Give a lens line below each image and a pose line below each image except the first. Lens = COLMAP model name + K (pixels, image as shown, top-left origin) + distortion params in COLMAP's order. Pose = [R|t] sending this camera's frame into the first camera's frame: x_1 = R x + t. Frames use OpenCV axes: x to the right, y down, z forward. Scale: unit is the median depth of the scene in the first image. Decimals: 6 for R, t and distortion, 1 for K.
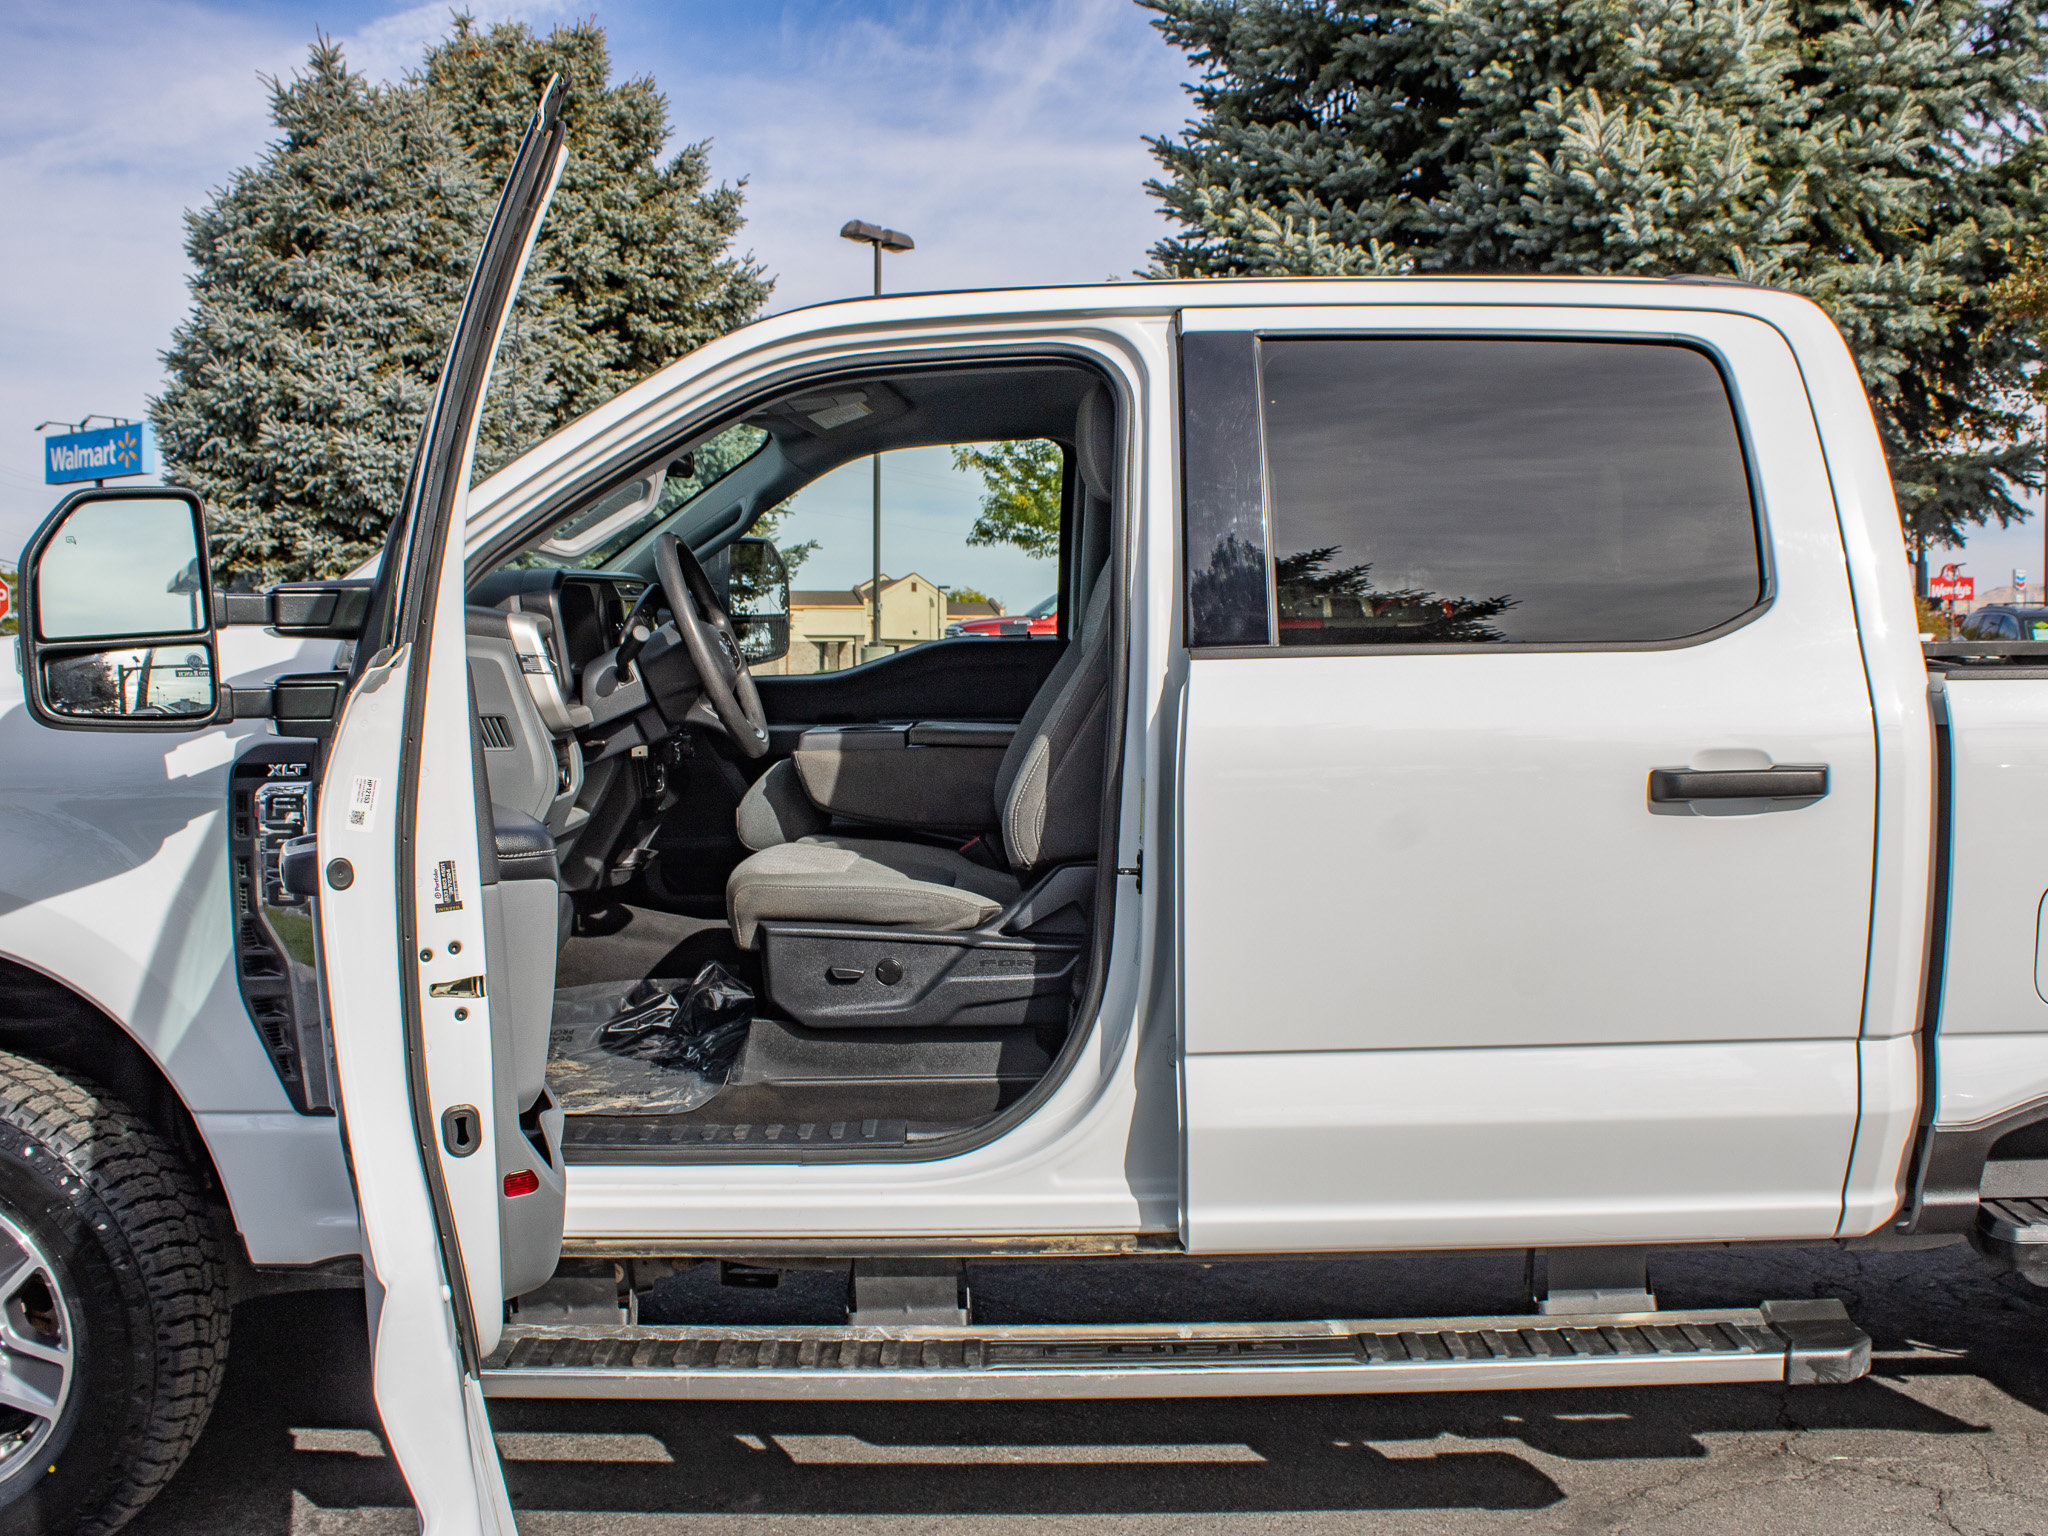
lens RADIAL K [[2048.2, 0, 1025.5], [0, 2048.2, 772.4], [0, 0, 1]] dist [-0.172005, 0.169148]
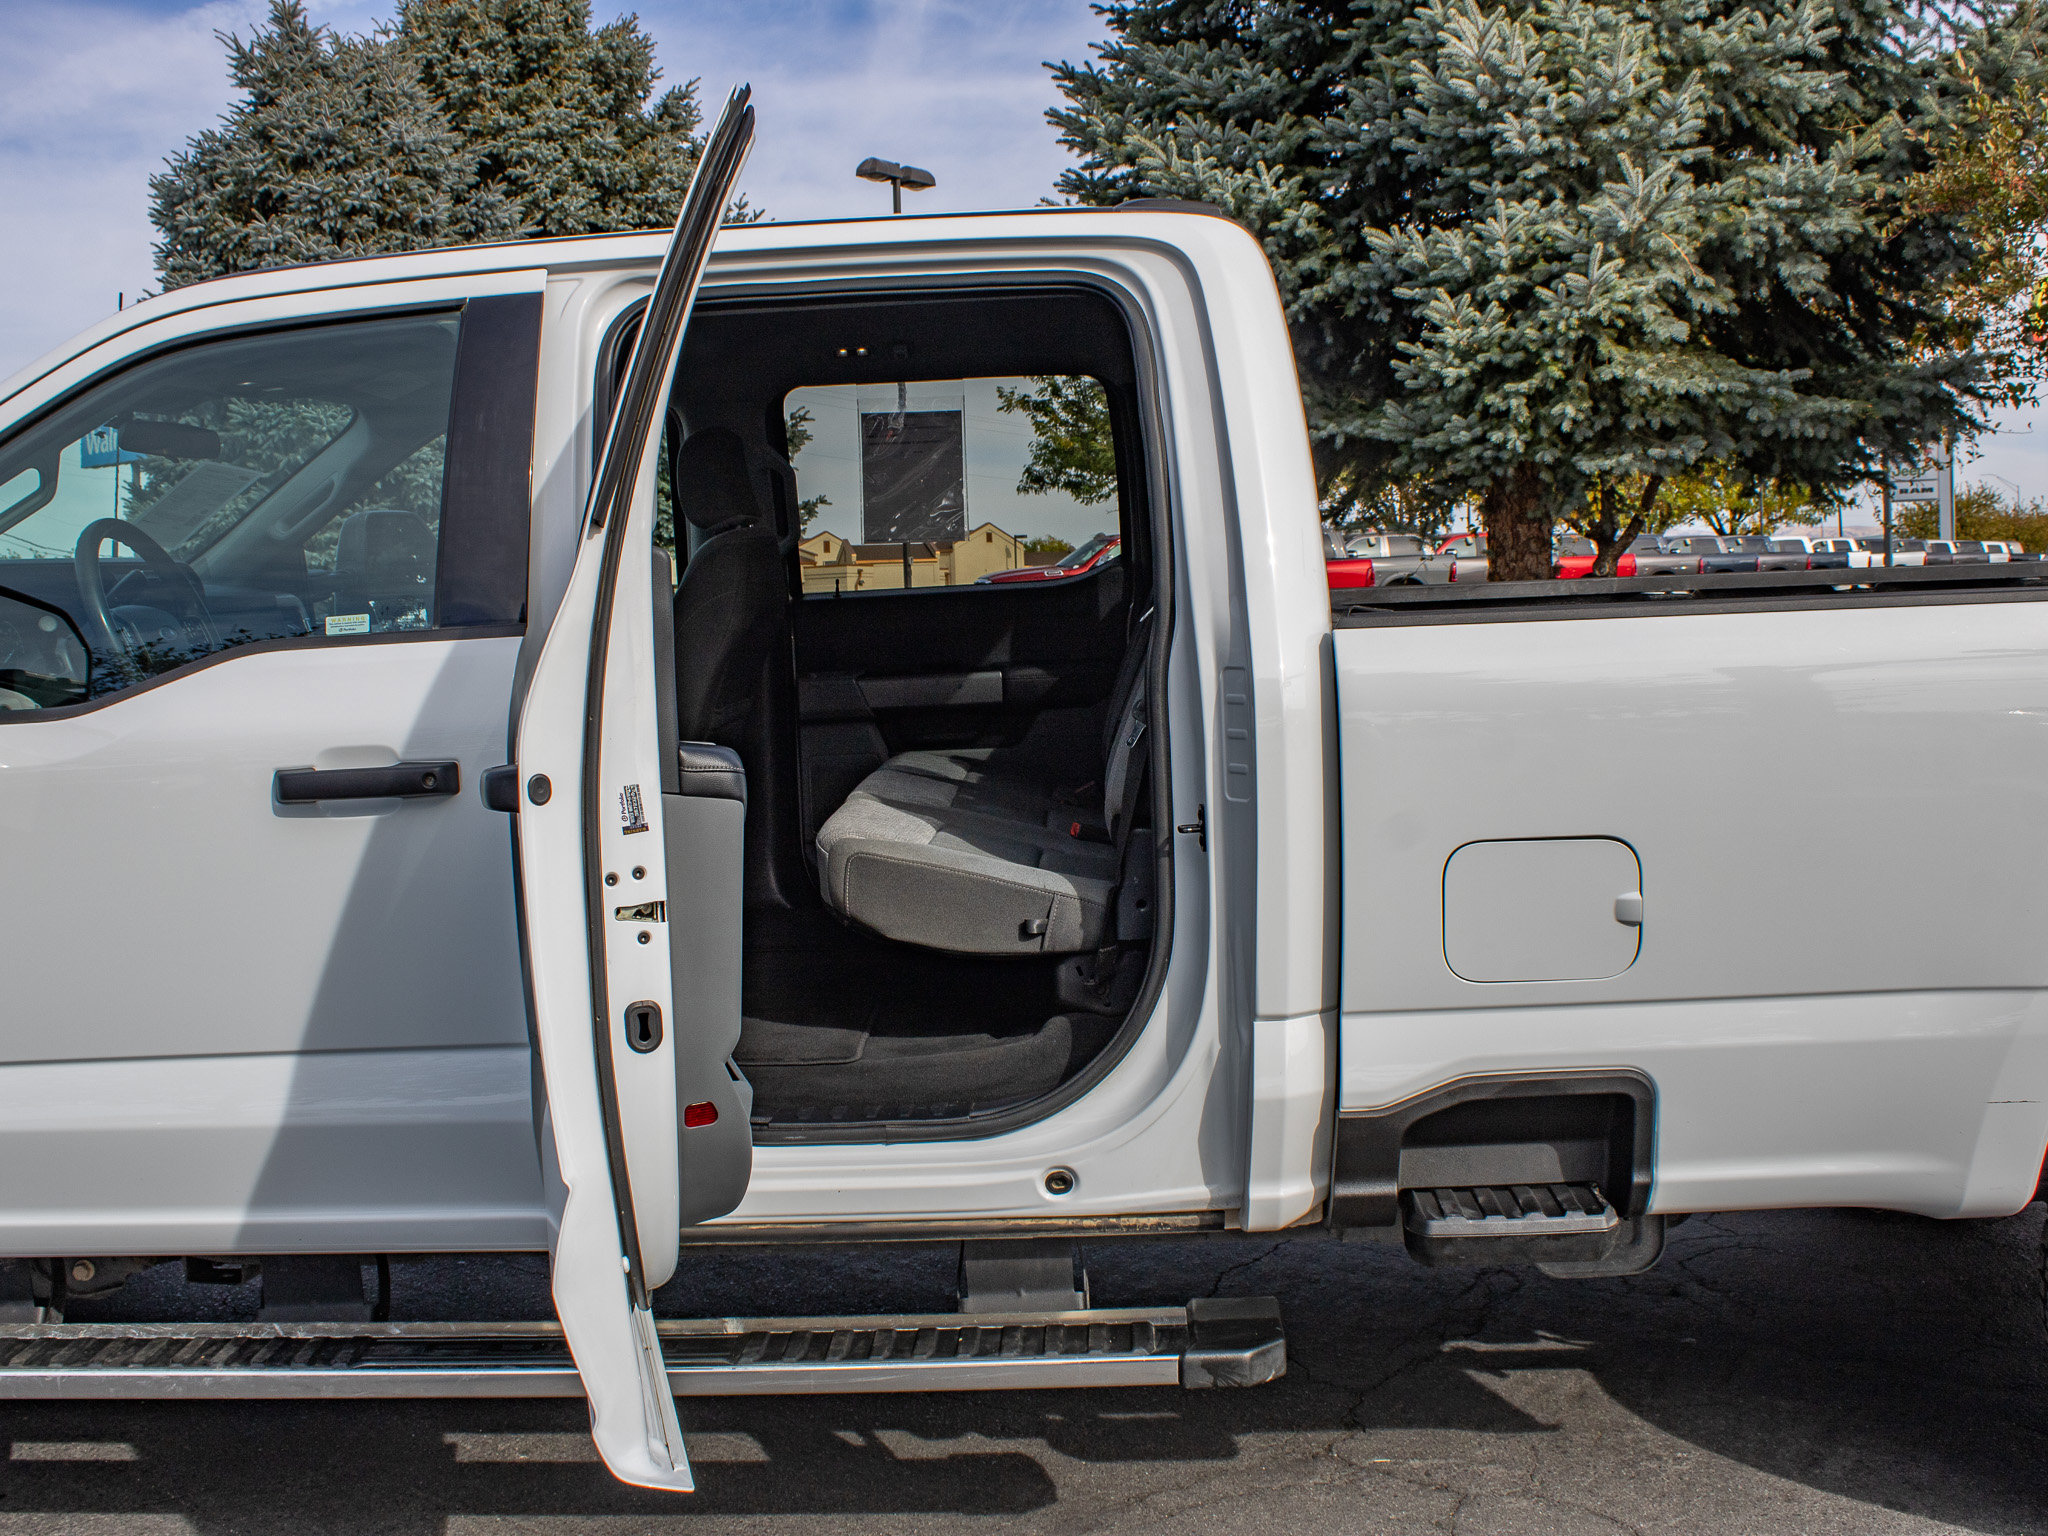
lens RADIAL K [[2145.4, 0, 1013.0], [0, 2145.4, 763.7], [0, 0, 1]] dist [-0.169764, 0.176774]
pose [[0.998506, -0.028983, -0.046323, 0.038730], [0.029706, 0.999446, 0.014985, -0.000364], [0.045863, -0.016338, 0.998814, 0.000439]]
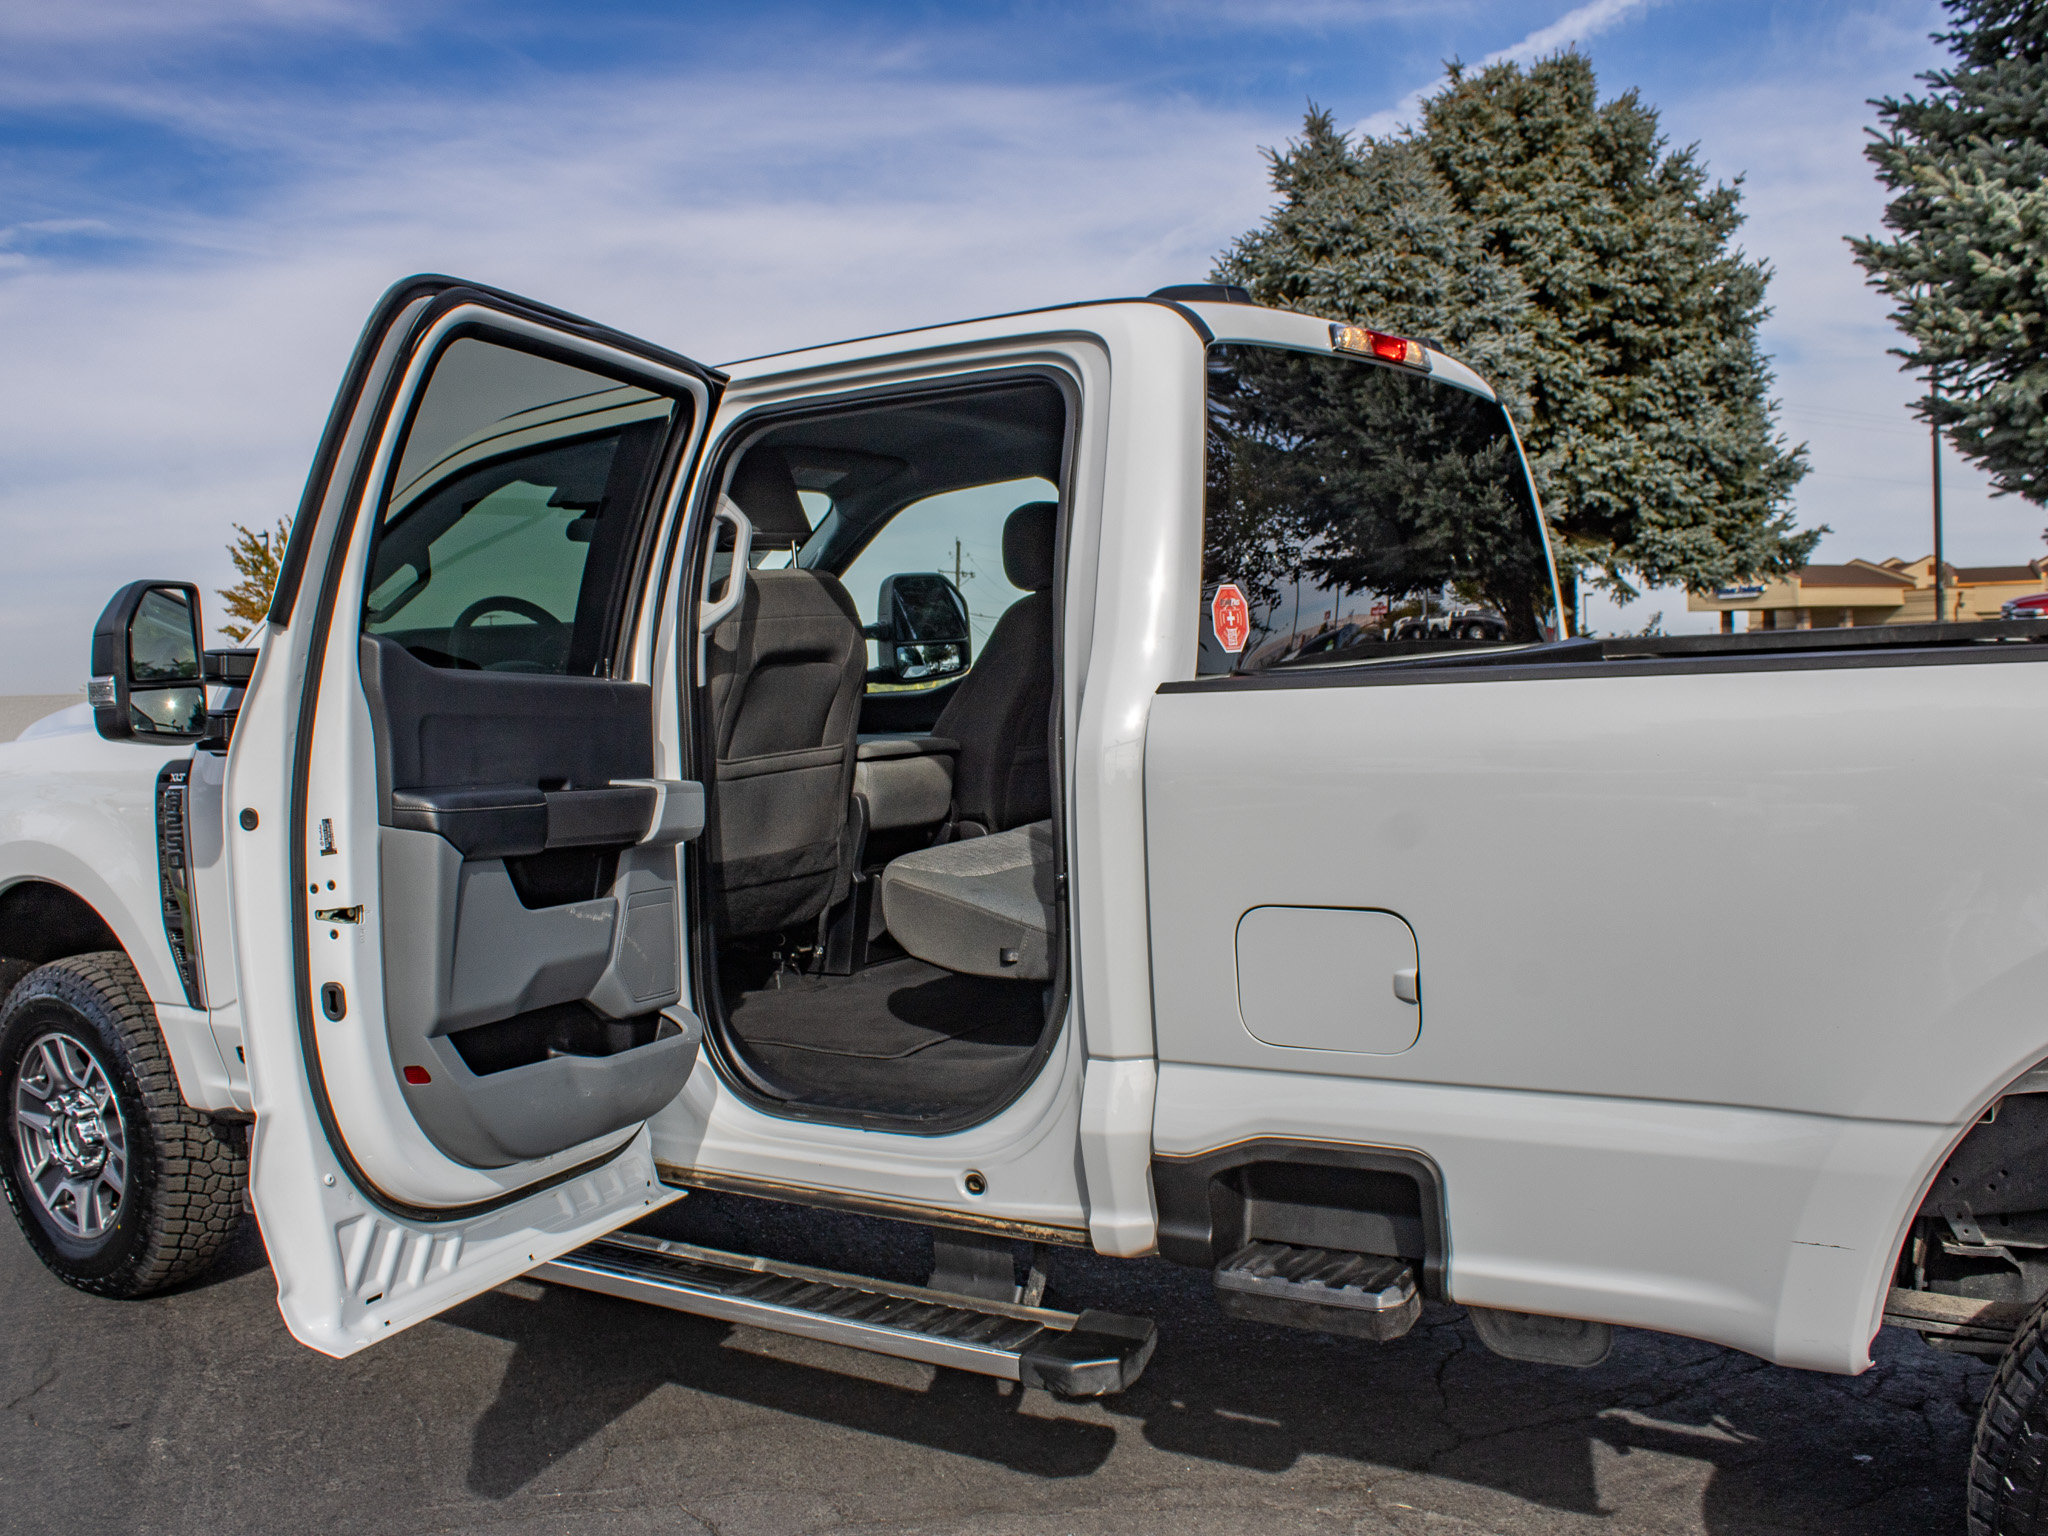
lens RADIAL K [[1898.3, 0, 1021.3], [0, 1898.3, 762.7], [0, 0, 1]] dist [-0.141368, 0.111684]
pose [[0.833400, -0.001246, -0.552668, 0.099010], [0.003747, 0.999987, 0.003396, -0.001614], [0.552657, -0.004902, 0.833394, 0.021754]]
